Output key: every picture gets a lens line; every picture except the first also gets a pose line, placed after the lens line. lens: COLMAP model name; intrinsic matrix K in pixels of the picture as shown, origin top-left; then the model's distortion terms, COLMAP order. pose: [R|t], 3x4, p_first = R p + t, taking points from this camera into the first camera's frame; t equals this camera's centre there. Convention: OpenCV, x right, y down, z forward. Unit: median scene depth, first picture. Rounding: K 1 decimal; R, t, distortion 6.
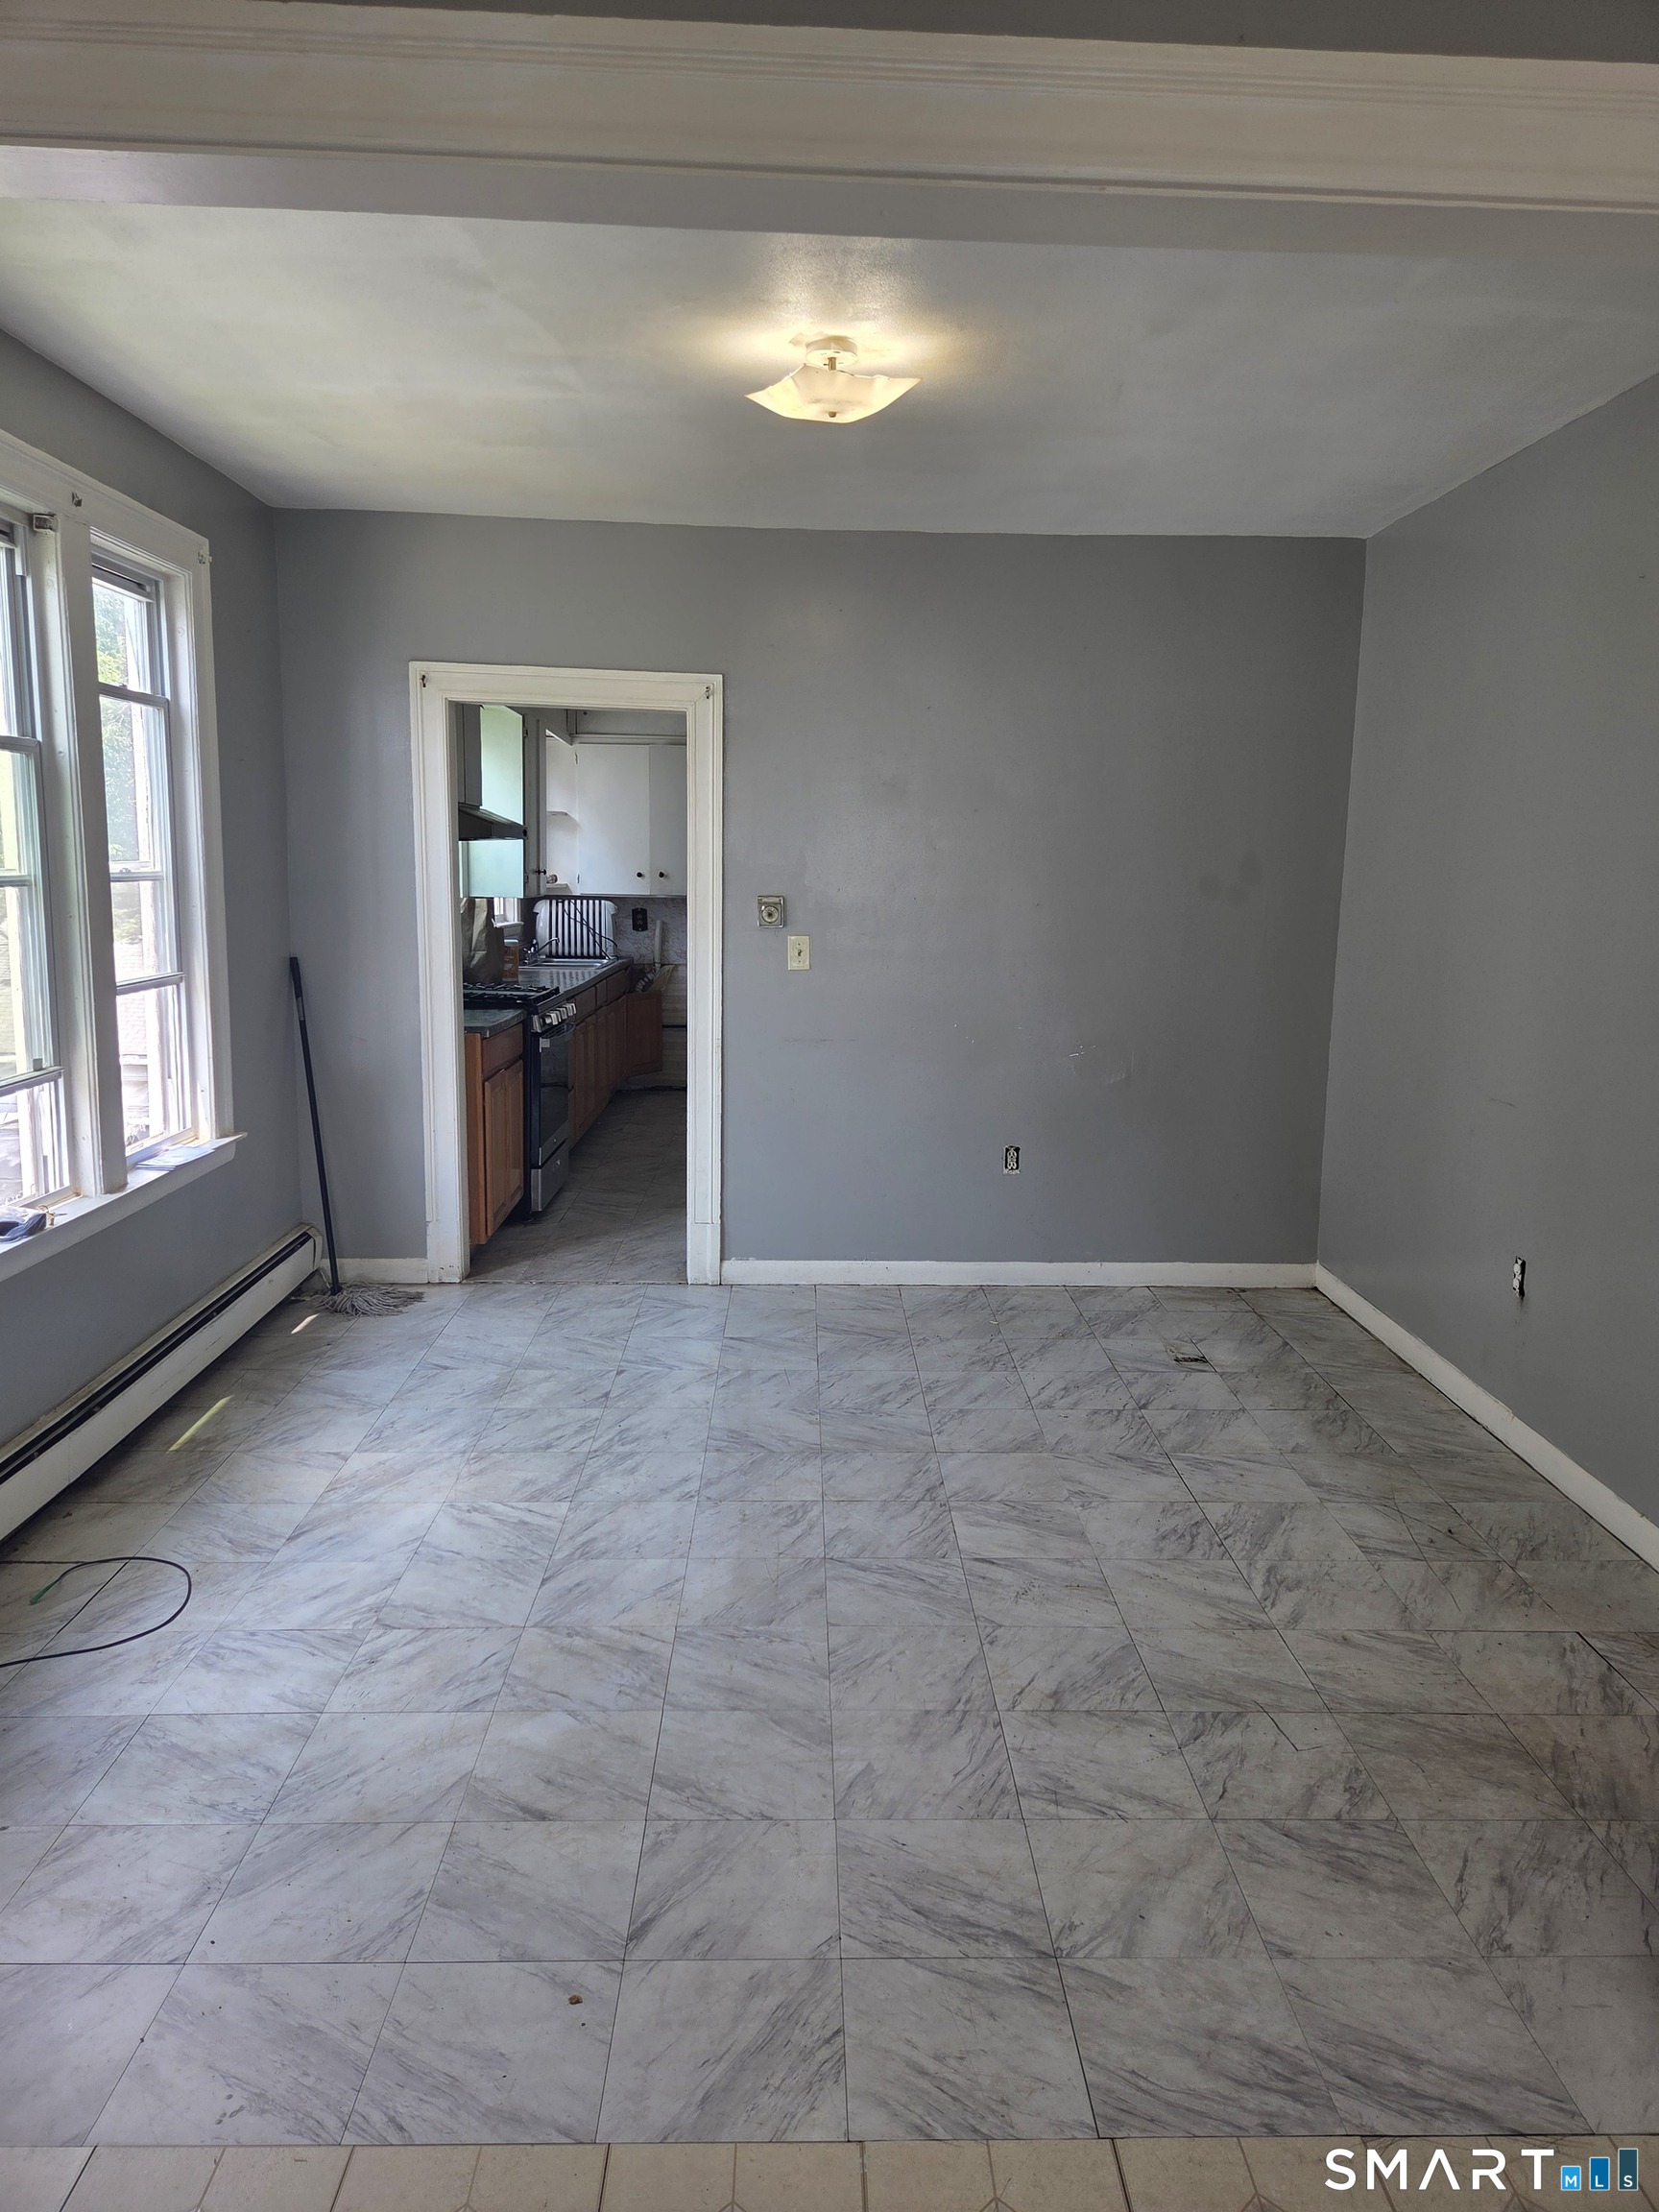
lens RADIAL K [[1479.3, 0, 825.9], [0, 1479.3, 1097.0], [0, 0, 1]] dist [0.083111, -0.069354]
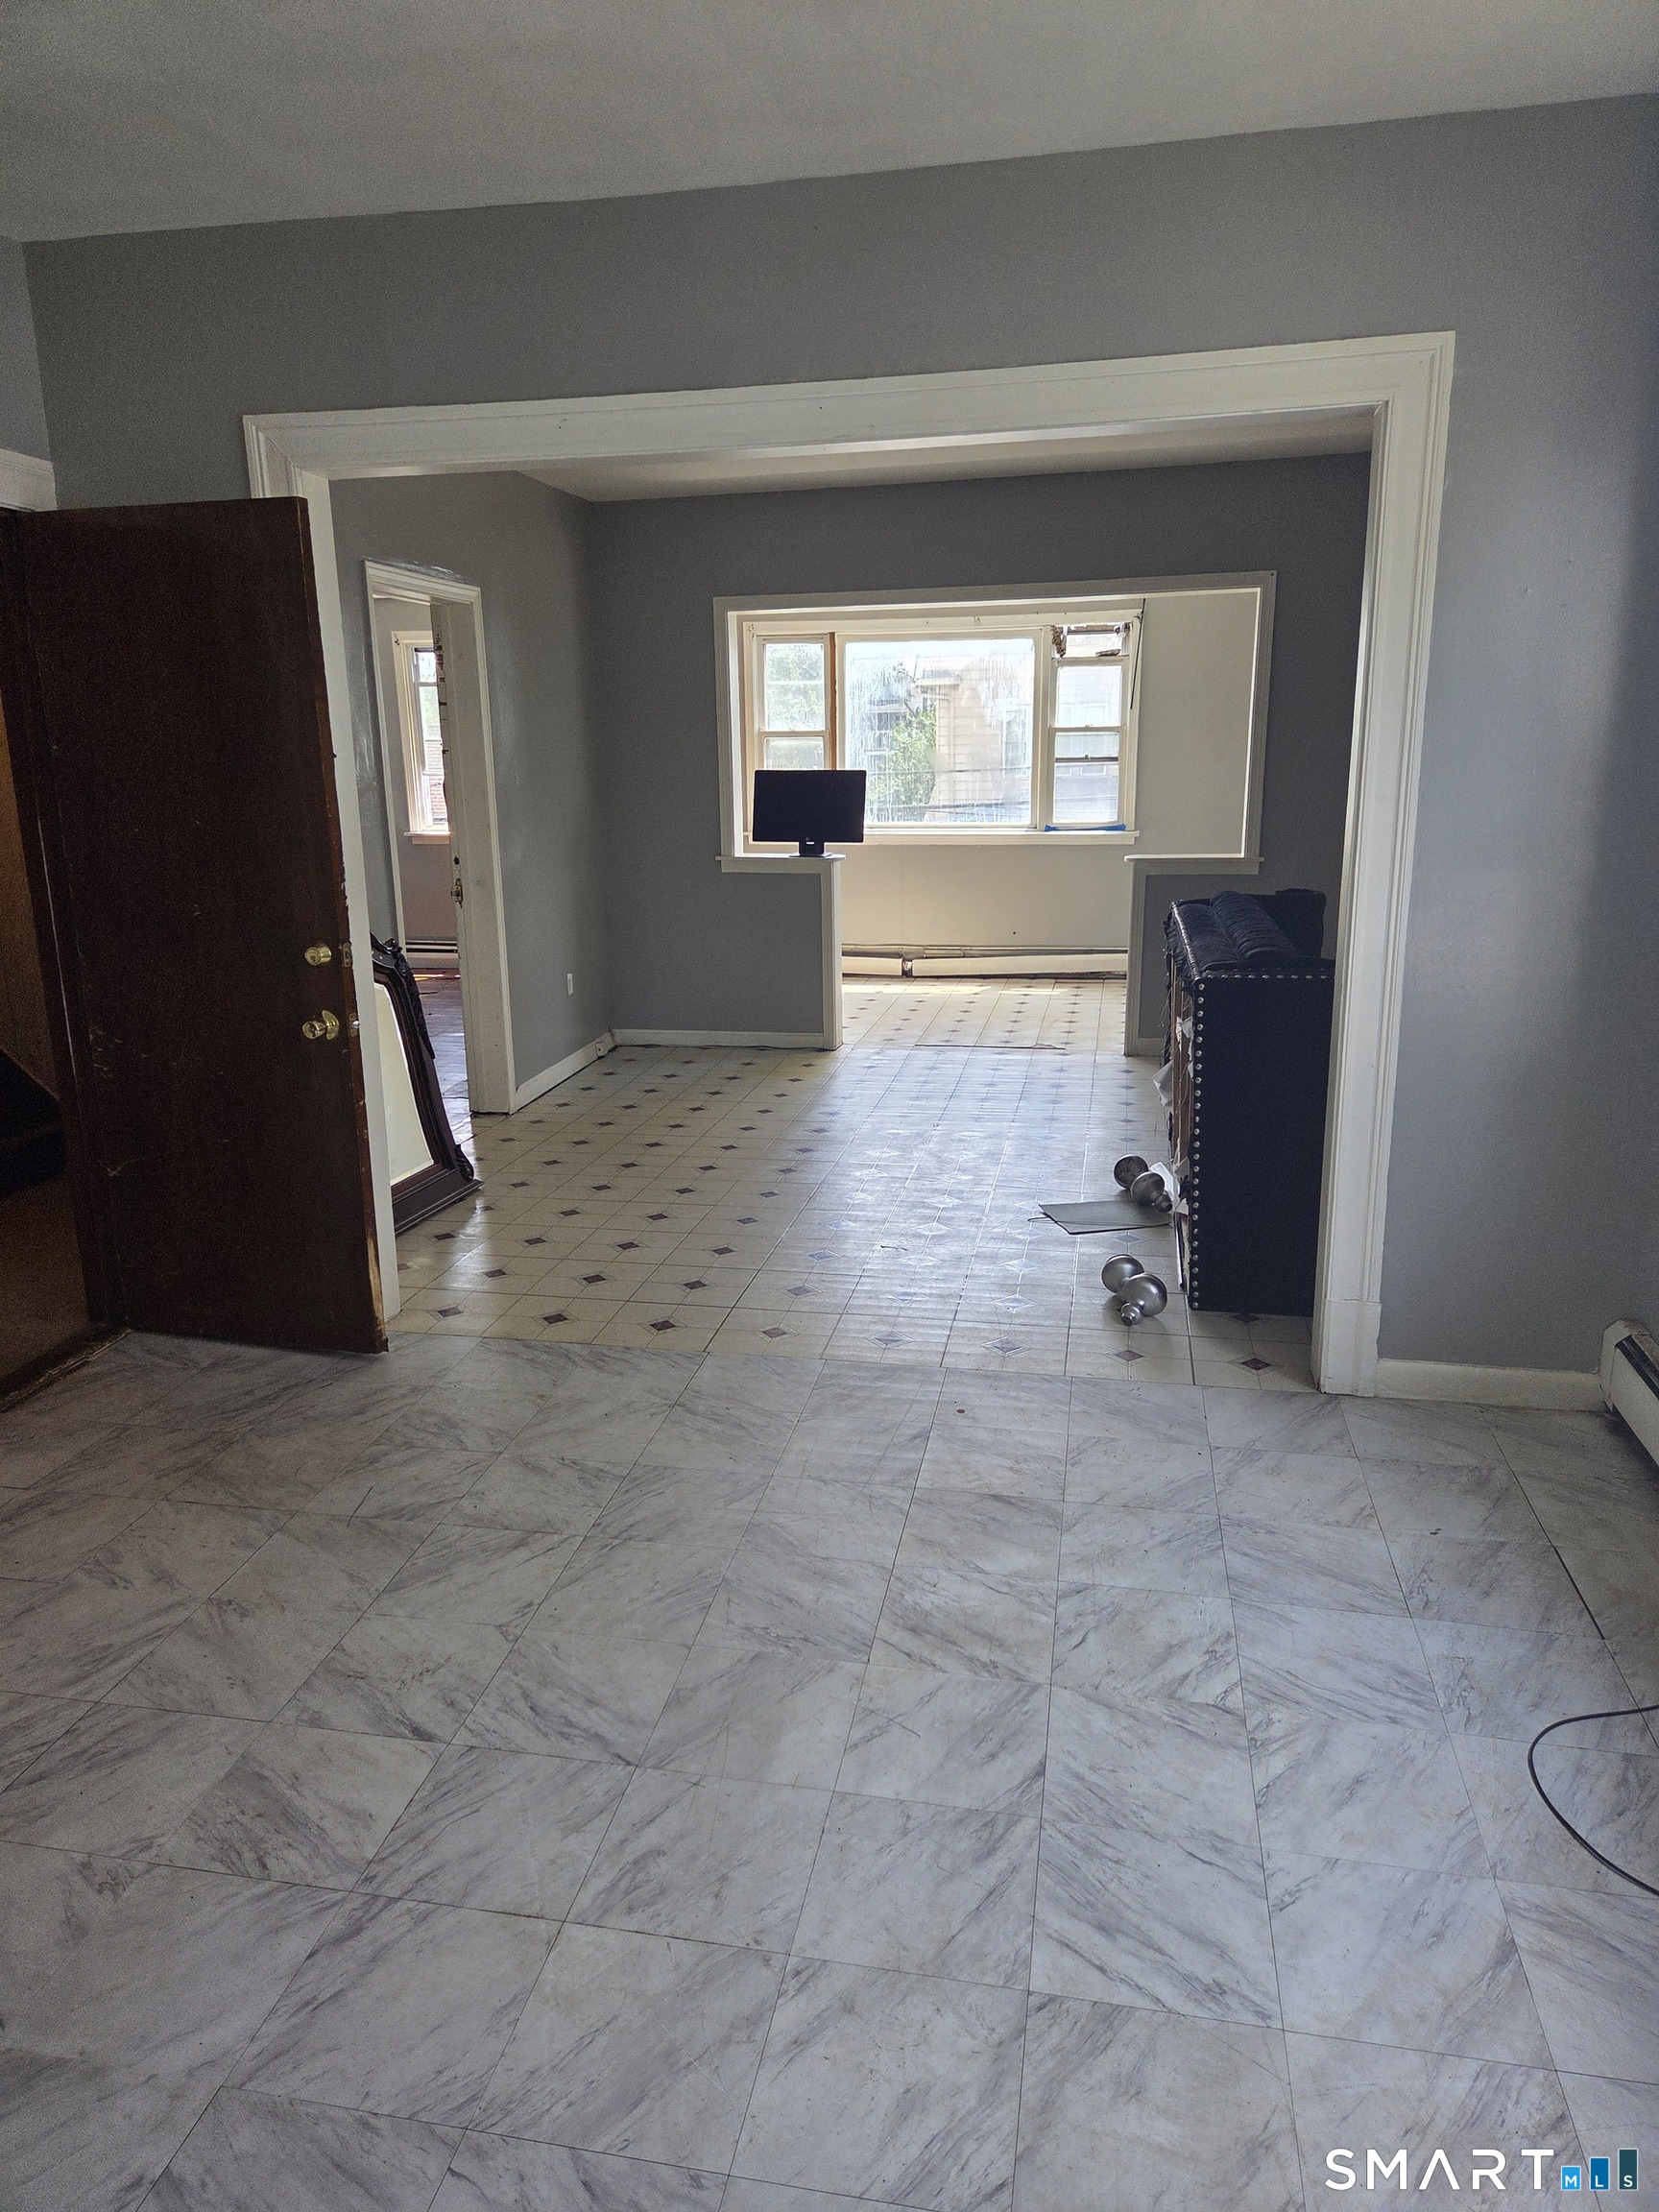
lens RADIAL K [[1479.3, 0, 826.7], [0, 1479.3, 1108.4], [0, 0, 1]] dist [0.083111, -0.069354]
pose [[-0.977844, -0.052904, 0.202542, -0.219212], [0.030893, 0.920476, 0.389575, -0.243946], [-0.207045, 0.387200, -0.898448, 1.555720]]
